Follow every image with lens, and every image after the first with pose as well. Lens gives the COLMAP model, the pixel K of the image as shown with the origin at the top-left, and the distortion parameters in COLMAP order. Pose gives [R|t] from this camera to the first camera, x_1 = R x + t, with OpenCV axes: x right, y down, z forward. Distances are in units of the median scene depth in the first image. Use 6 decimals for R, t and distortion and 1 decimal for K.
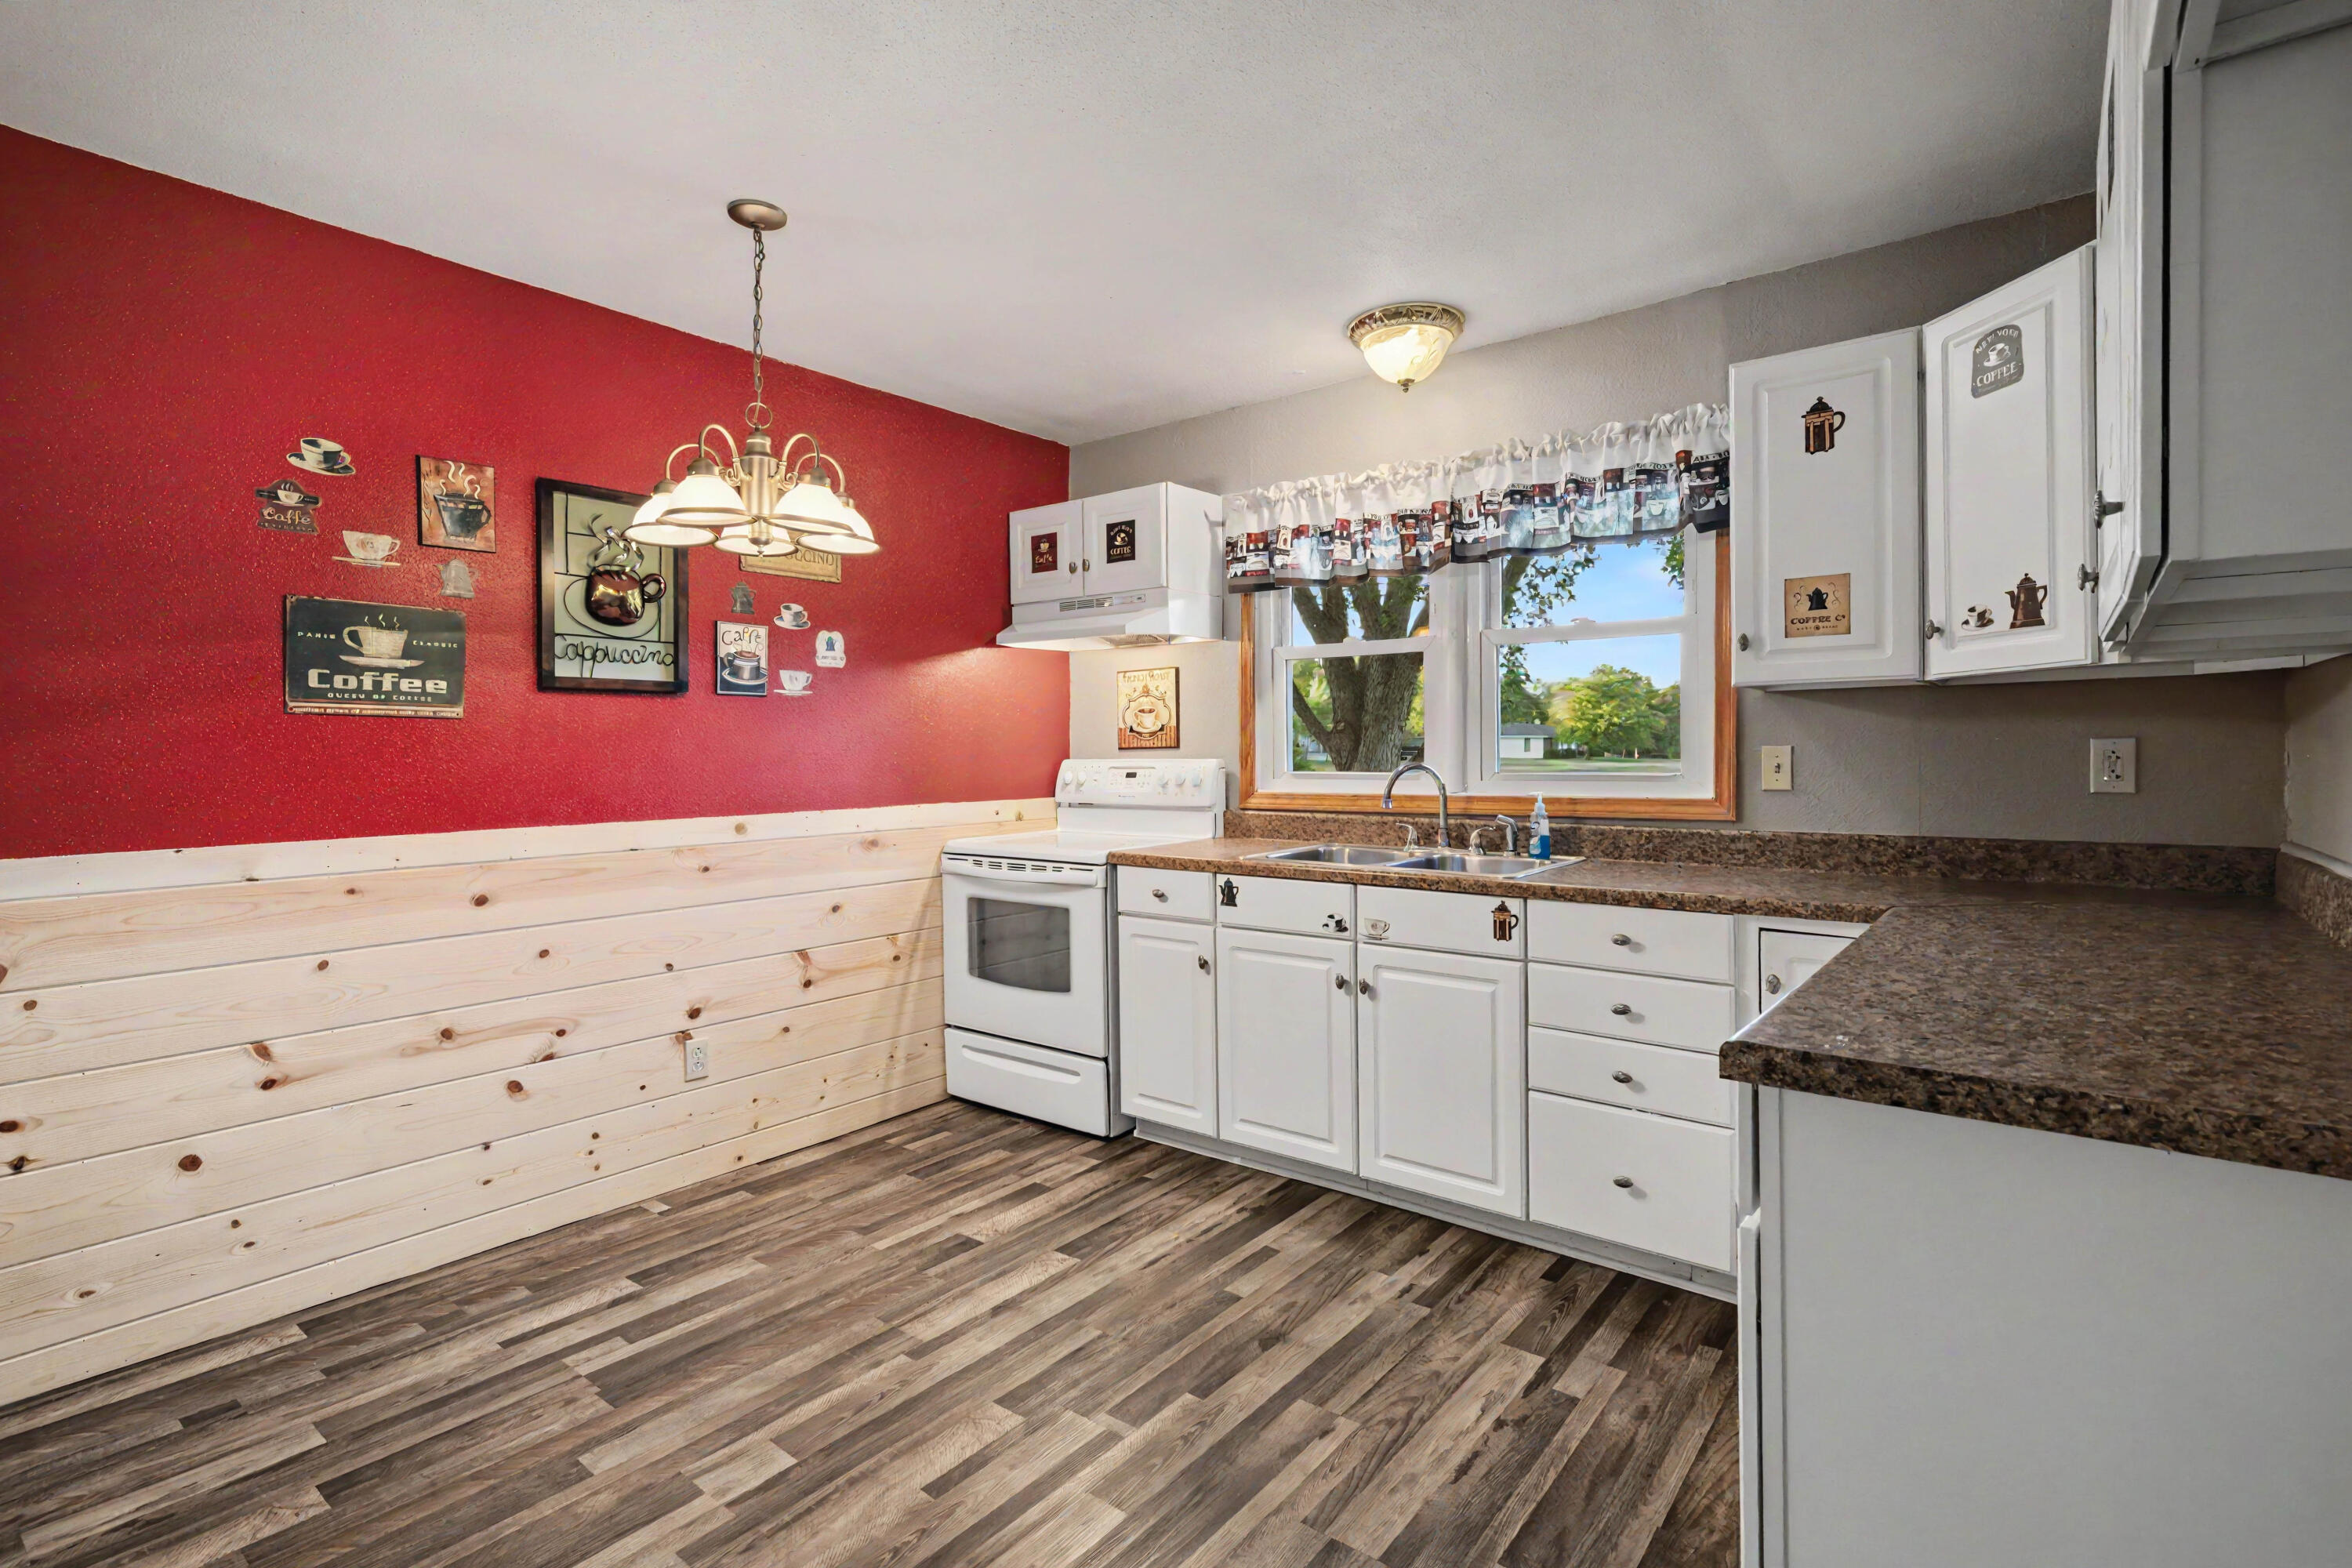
lens RADIAL K [[1105.7, 0, 1180.0], [0, 1105.7, 757.9], [0, 0, 1]] dist [-0.000423, -0.000236]
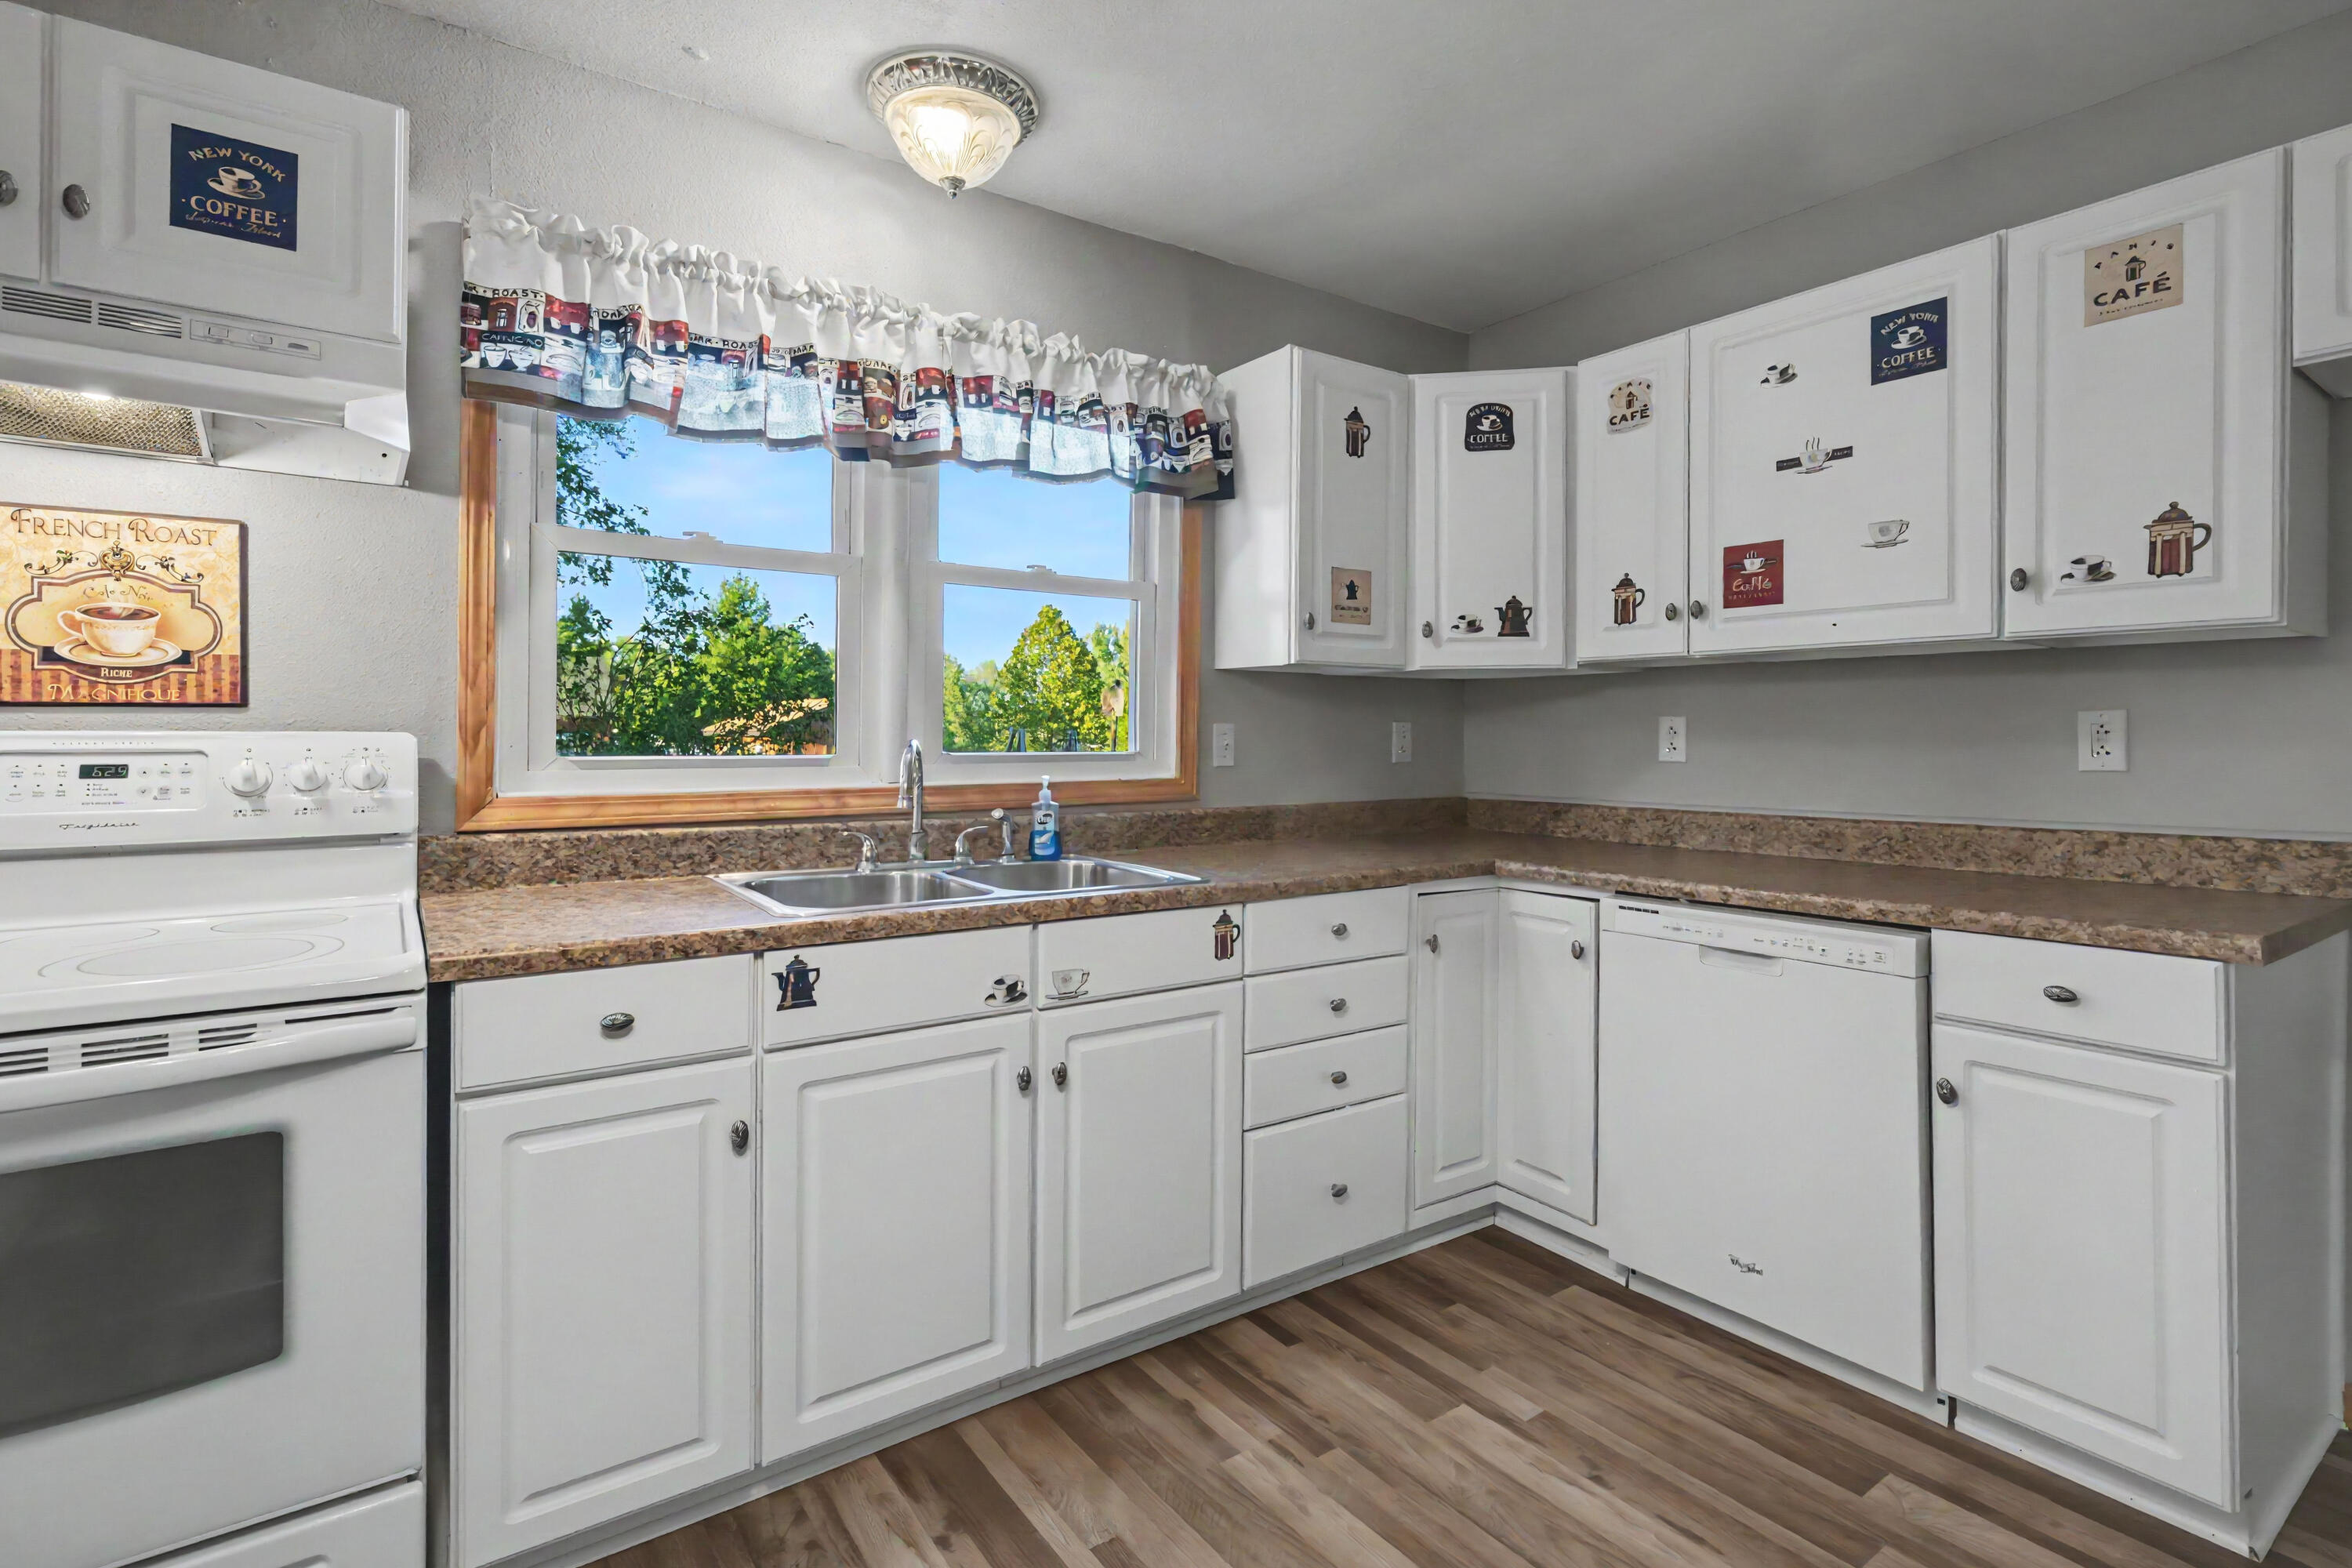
lens RADIAL K [[1126.4, 0, 1192.8], [0, 1126.4, 731.9], [0, 0, 1]] dist [-0.000351, 0.000182]
pose [[0.270731, 0.009697, 0.962606, -0.470354], [-0.001099, 0.999952, -0.009764, 0.007069], [-0.962654, 0.001586, 0.270729, 0.743091]]
